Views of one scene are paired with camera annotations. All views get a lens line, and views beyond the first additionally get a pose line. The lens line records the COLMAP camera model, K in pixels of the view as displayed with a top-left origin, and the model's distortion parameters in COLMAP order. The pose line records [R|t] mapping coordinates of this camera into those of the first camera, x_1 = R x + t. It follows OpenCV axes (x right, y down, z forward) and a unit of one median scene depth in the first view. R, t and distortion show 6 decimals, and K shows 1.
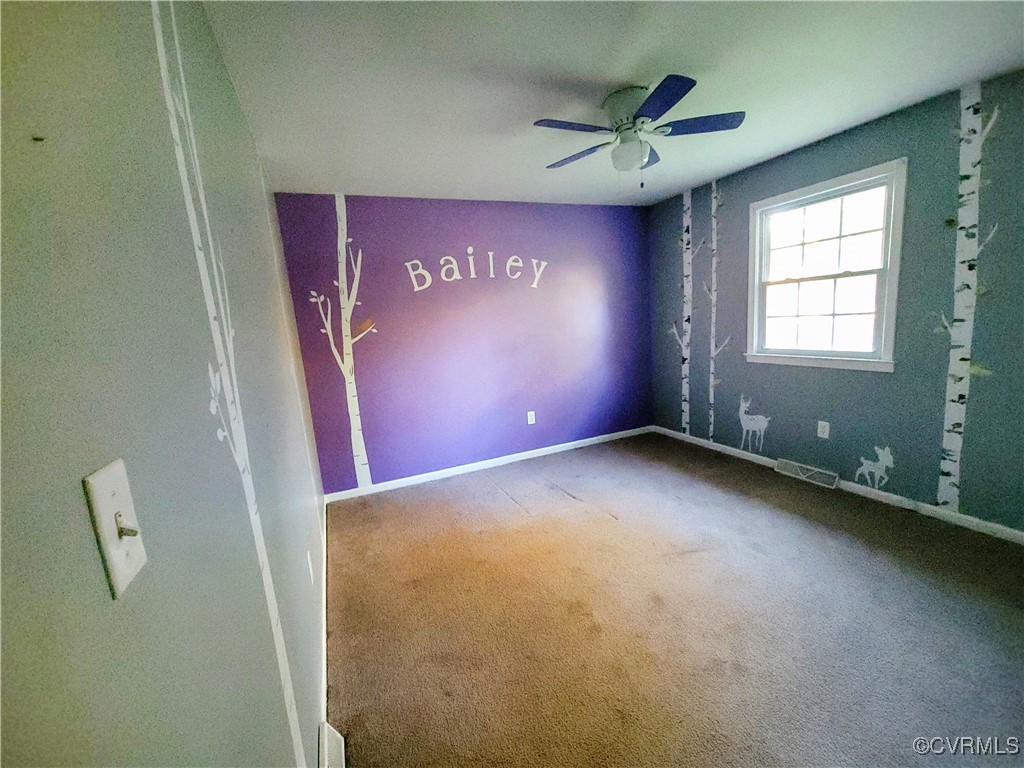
lens RADIAL K [[426.2, 0, 514.3], [0, 426.2, 391.0], [0, 0, 1]] dist [0.015567, -0.010738]
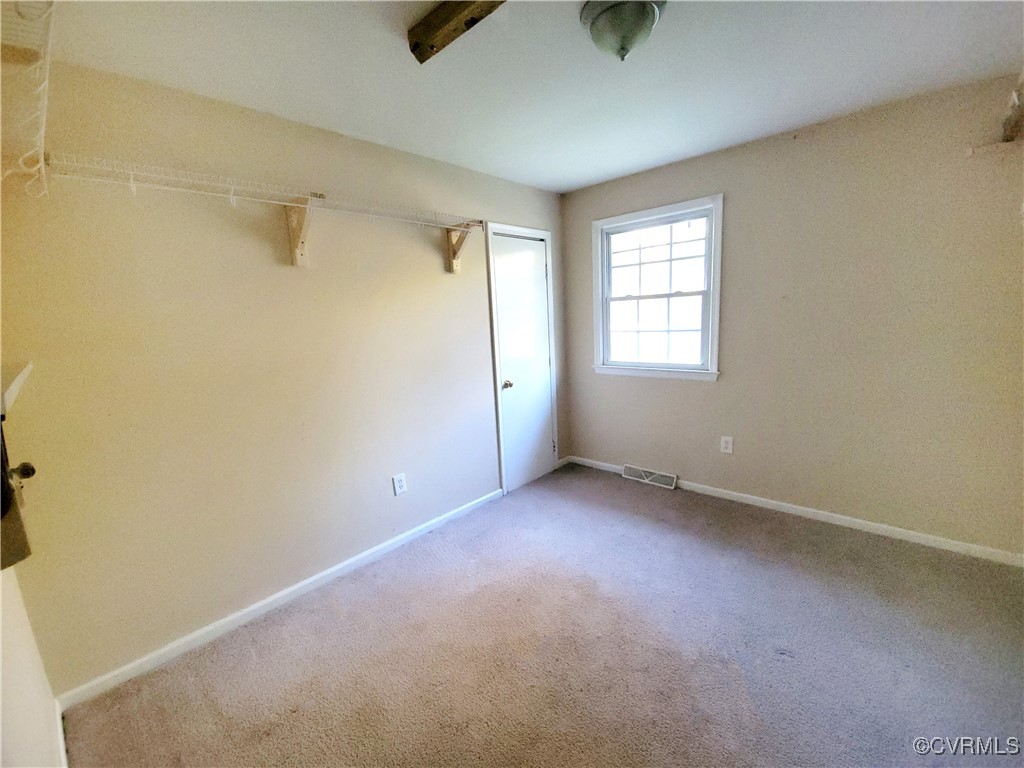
lens RADIAL K [[443.6, 0, 530.5], [0, 443.6, 407.0], [0, 0, 1]] dist [-0.000626, -0.000133]
pose [[0.913125, -0.046254, 0.405047, -0.049360], [0.044294, 0.998917, 0.014216, -0.015161], [-0.405266, 0.004960, 0.914186, 0.113125]]
